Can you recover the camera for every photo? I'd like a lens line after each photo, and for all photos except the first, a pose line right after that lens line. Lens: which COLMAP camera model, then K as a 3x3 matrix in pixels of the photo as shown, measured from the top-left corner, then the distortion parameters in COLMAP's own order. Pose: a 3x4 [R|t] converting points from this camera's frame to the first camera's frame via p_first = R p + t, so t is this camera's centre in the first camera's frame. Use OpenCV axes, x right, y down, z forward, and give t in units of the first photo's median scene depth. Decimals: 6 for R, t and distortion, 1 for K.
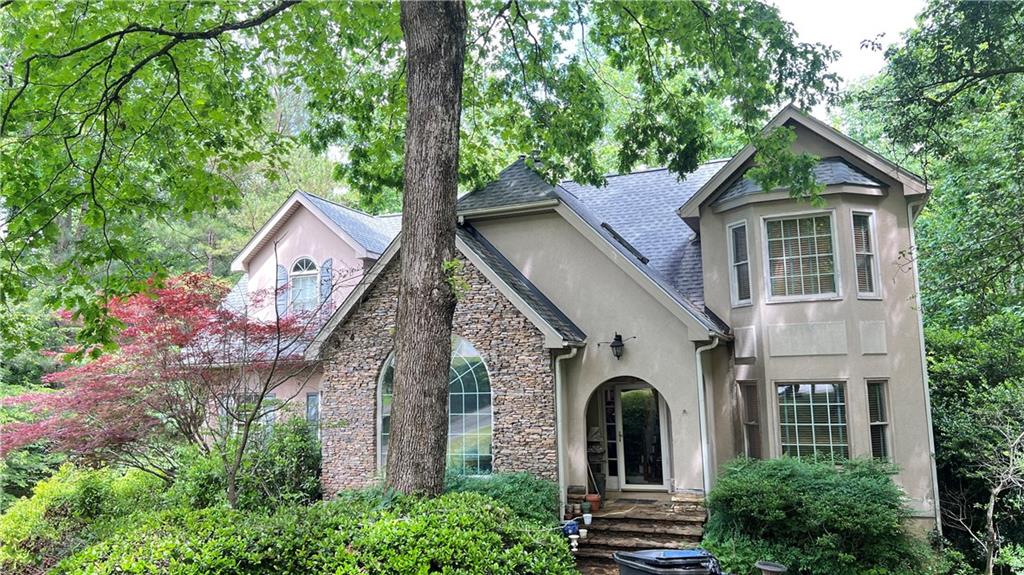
lens RADIAL K [[761.4, 0, 512.5], [0, 761.4, 287.5], [0, 0, 1]] dist [0.046493, -0.001629]
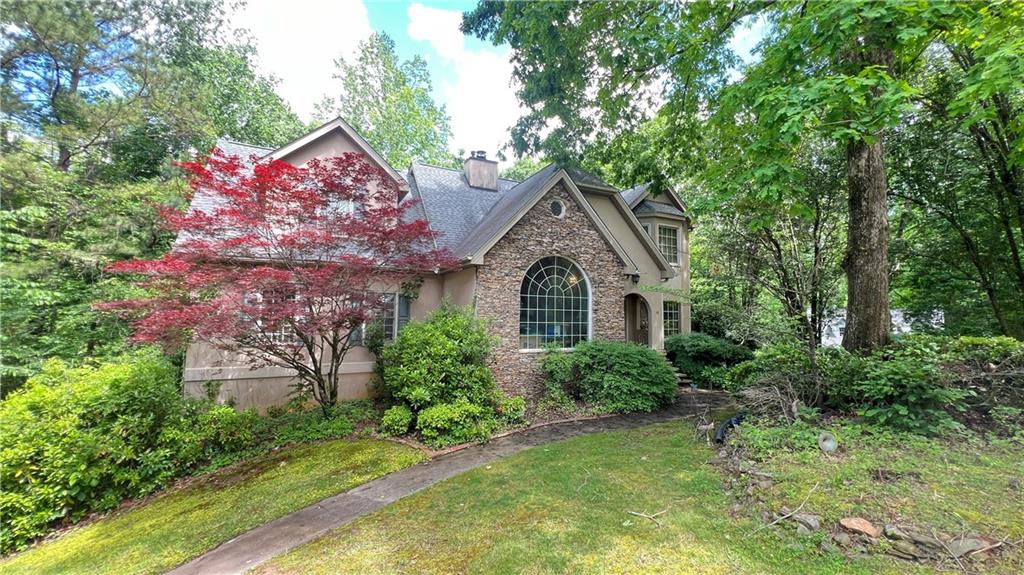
lens RADIAL K [[411.7, 0, 509.6], [0, 411.7, 287.5], [0, 0, 1]] dist [0.000227, 0.000023]
pose [[0.654437, 0.085642, 0.751251, -0.774582], [-0.121498, 0.992565, -0.007311, 0.139367], [-0.746291, -0.086491, 0.659976, 0.533610]]
